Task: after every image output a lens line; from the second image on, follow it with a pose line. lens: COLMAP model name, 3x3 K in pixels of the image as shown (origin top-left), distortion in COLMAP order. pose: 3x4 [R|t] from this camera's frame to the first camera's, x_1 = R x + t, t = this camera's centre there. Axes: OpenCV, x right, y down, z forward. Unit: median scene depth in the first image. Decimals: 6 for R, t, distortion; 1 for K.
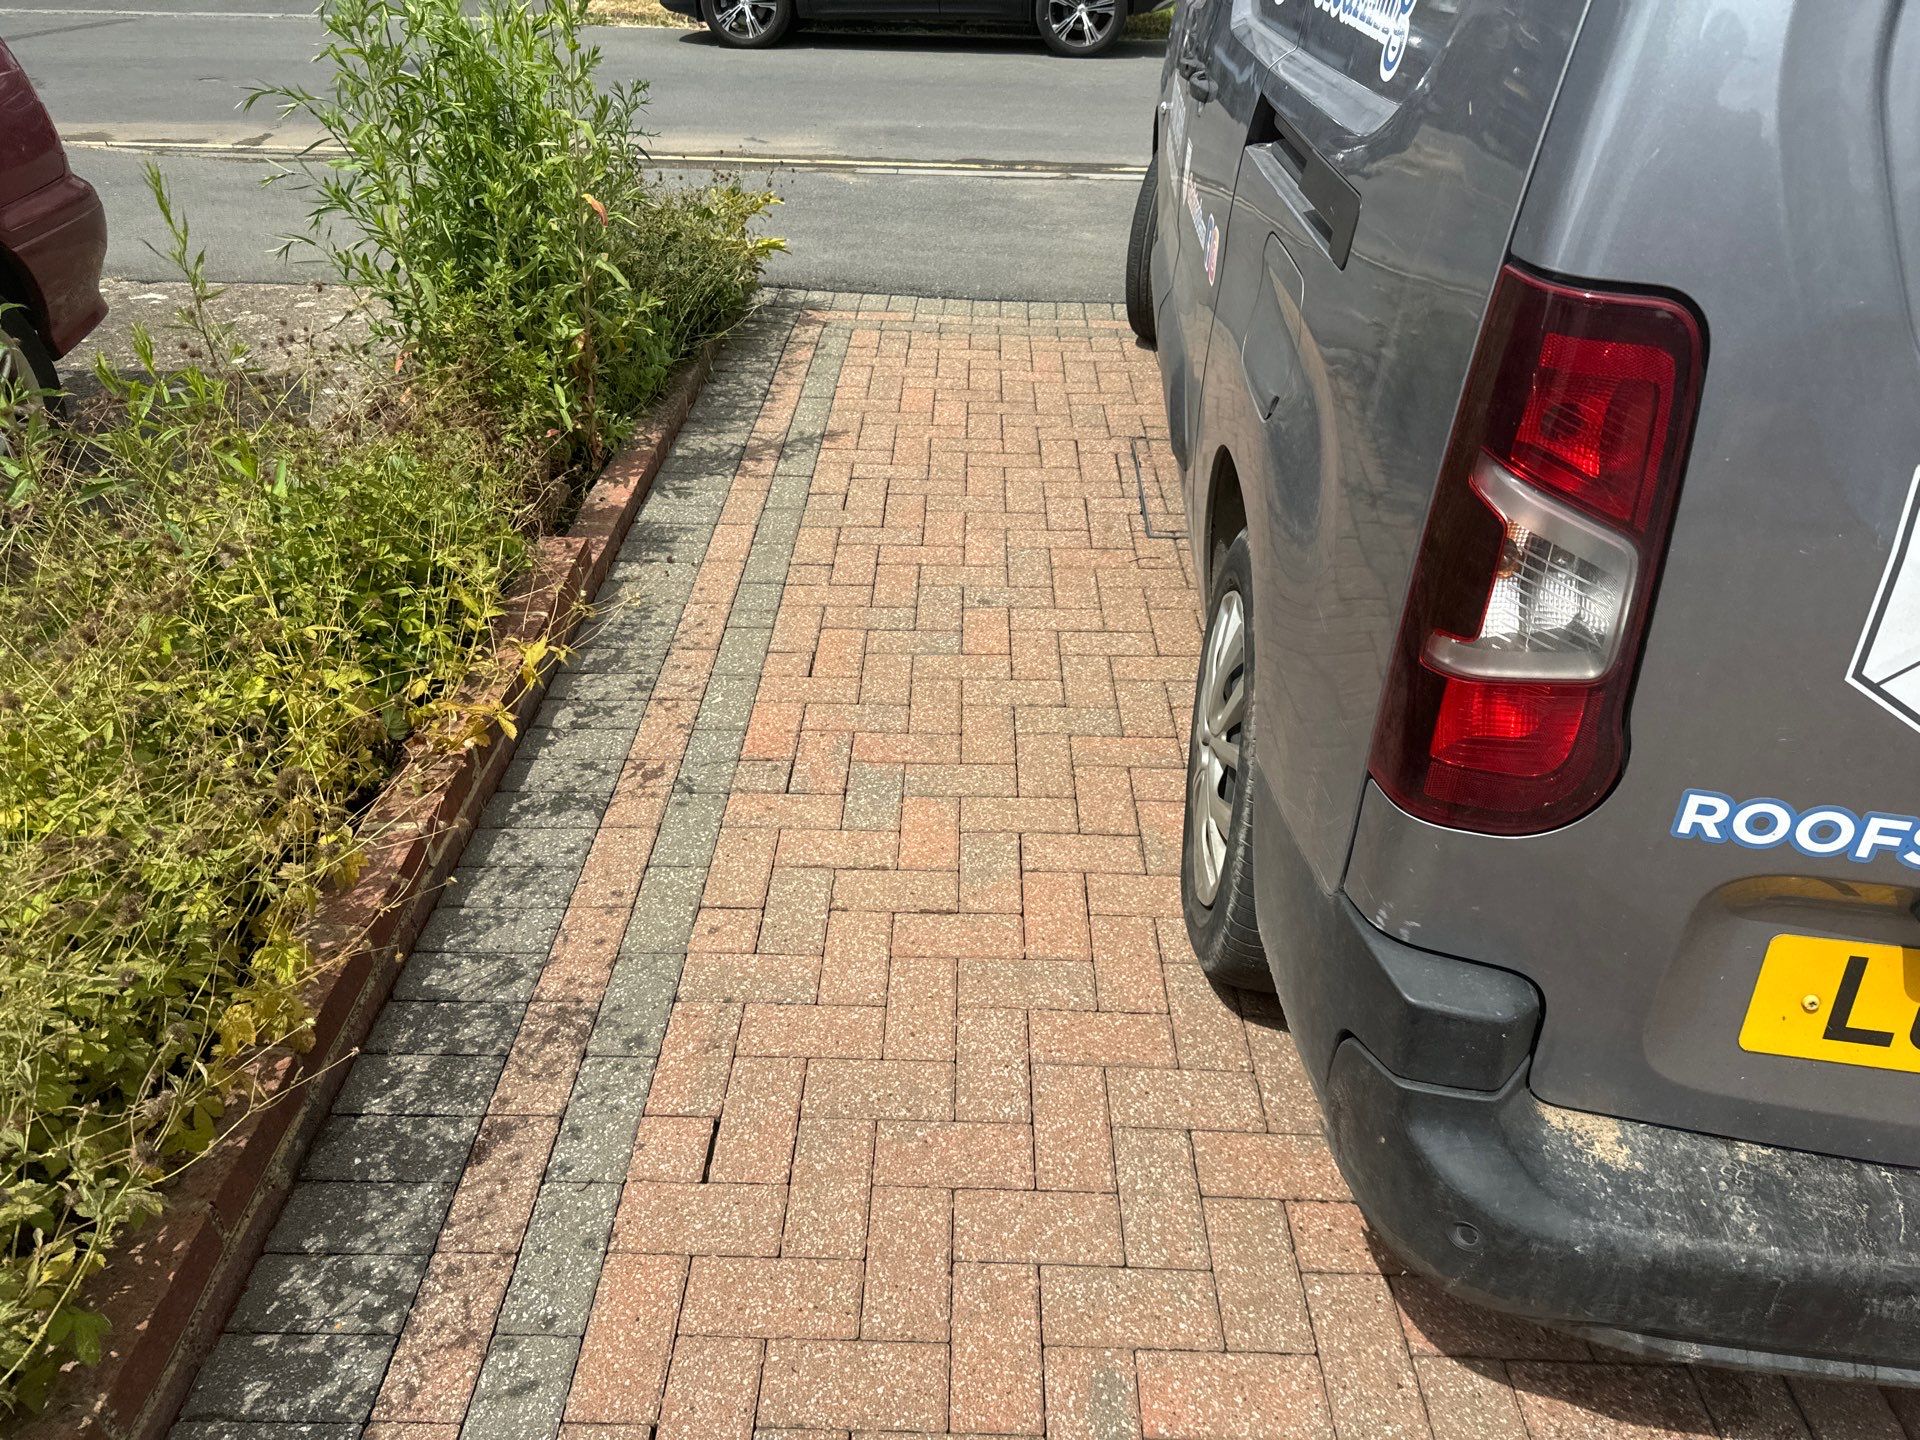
lens RADIAL K [[1336.9, 0, 969.3], [0, 1336.9, 714.9], [0, 0, 1]] dist [0.029457, -0.017810]
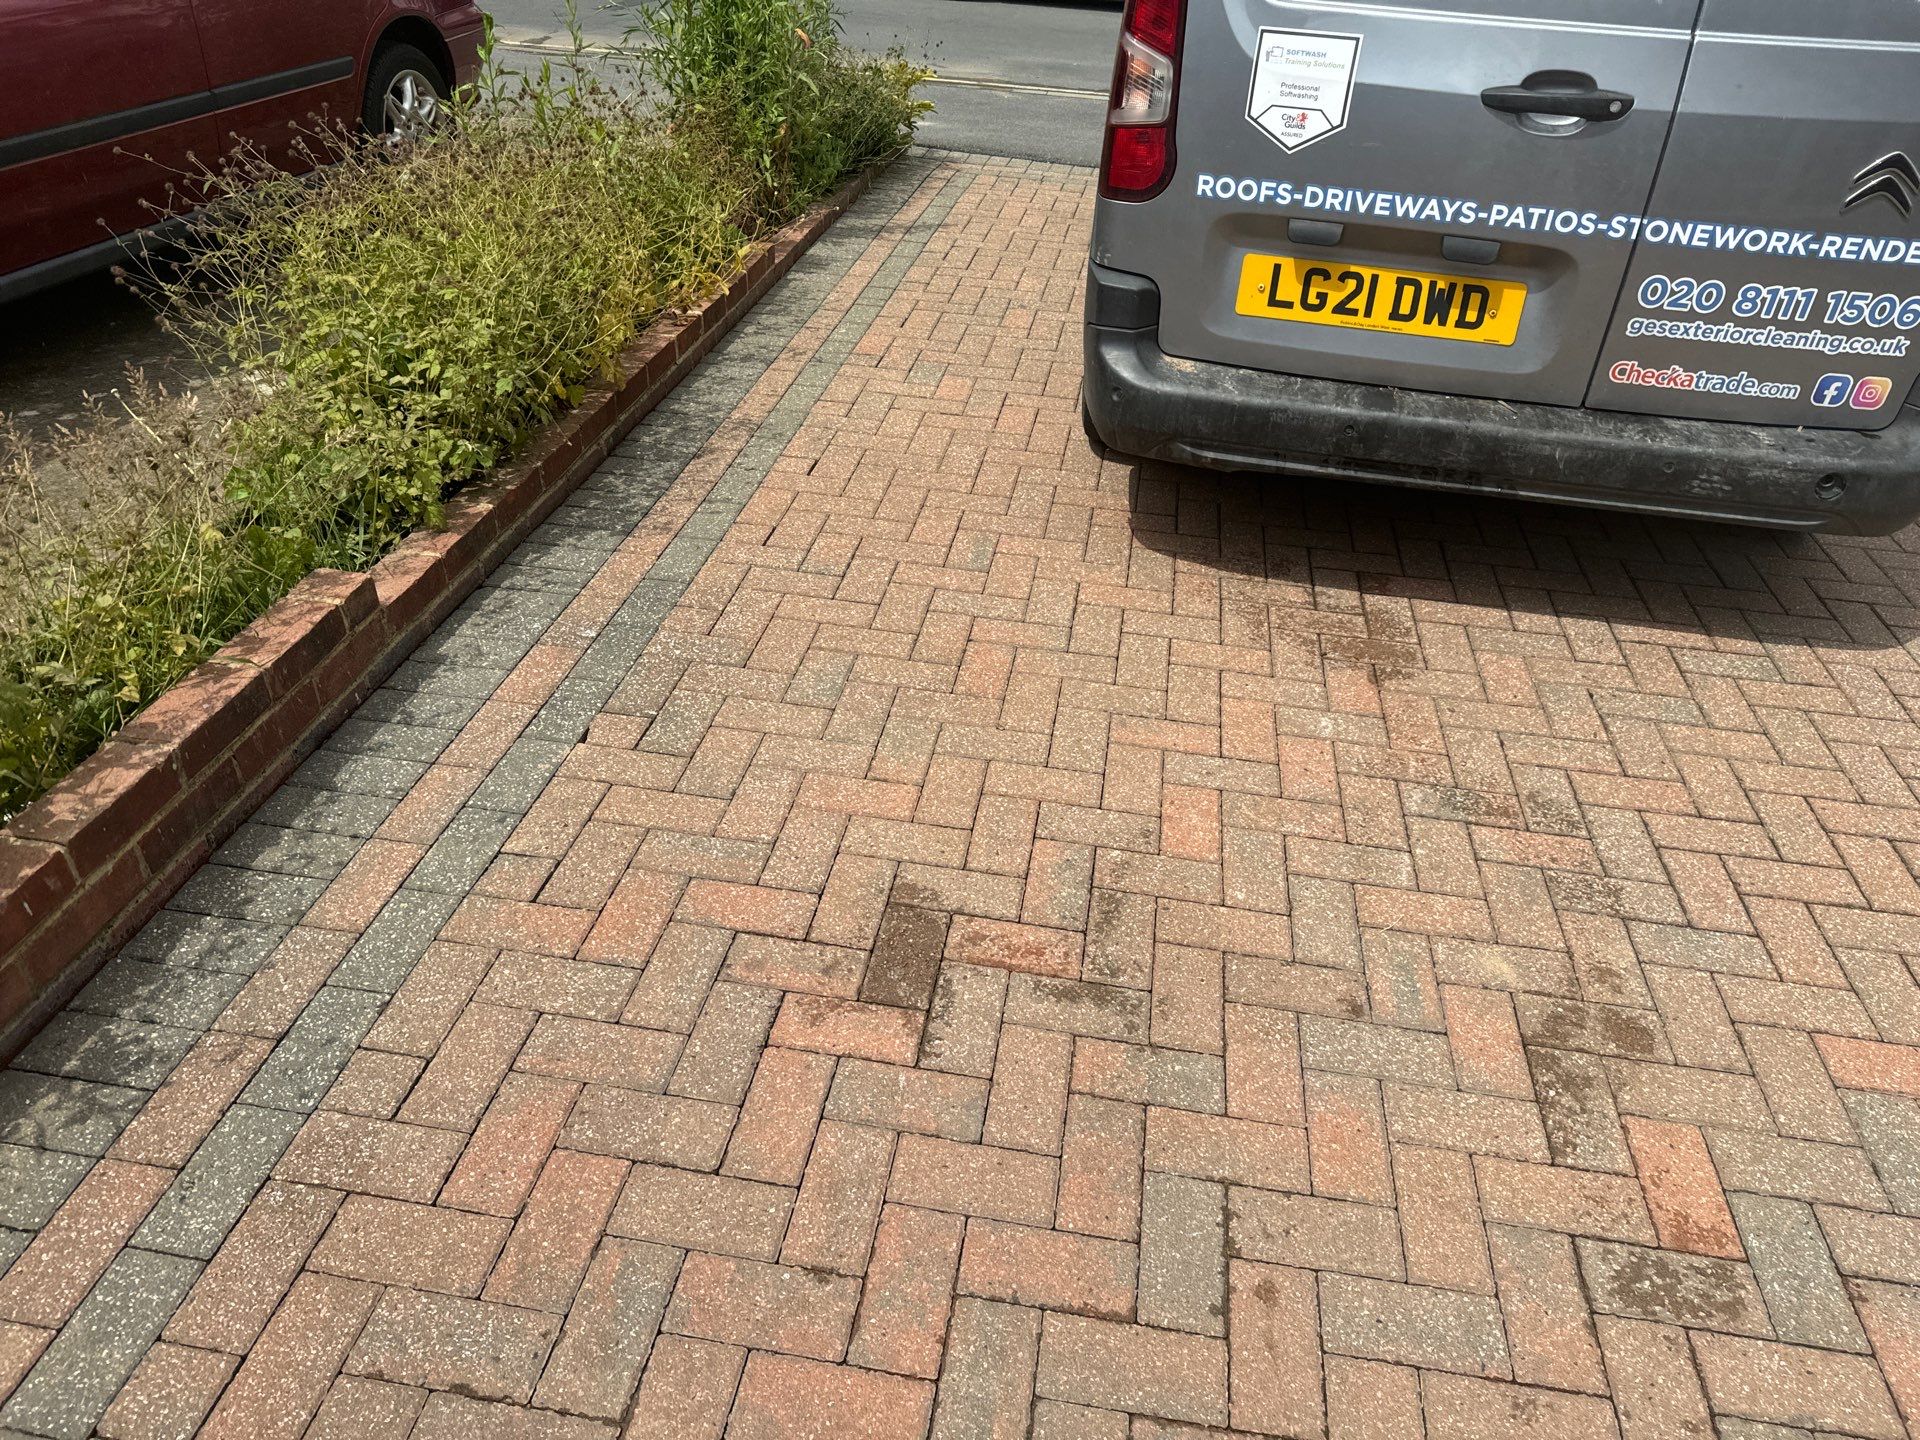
lens RADIAL K [[1365.0, 0, 947.6], [0, 1365.0, 729.1], [0, 0, 1]] dist [0.031064, -0.038923]
pose [[0.986803, 0.112864, -0.116113, 0.201659], [-0.111902, 0.993609, 0.014792, 0.470162], [0.117041, -0.001604, 0.993126, -0.693877]]
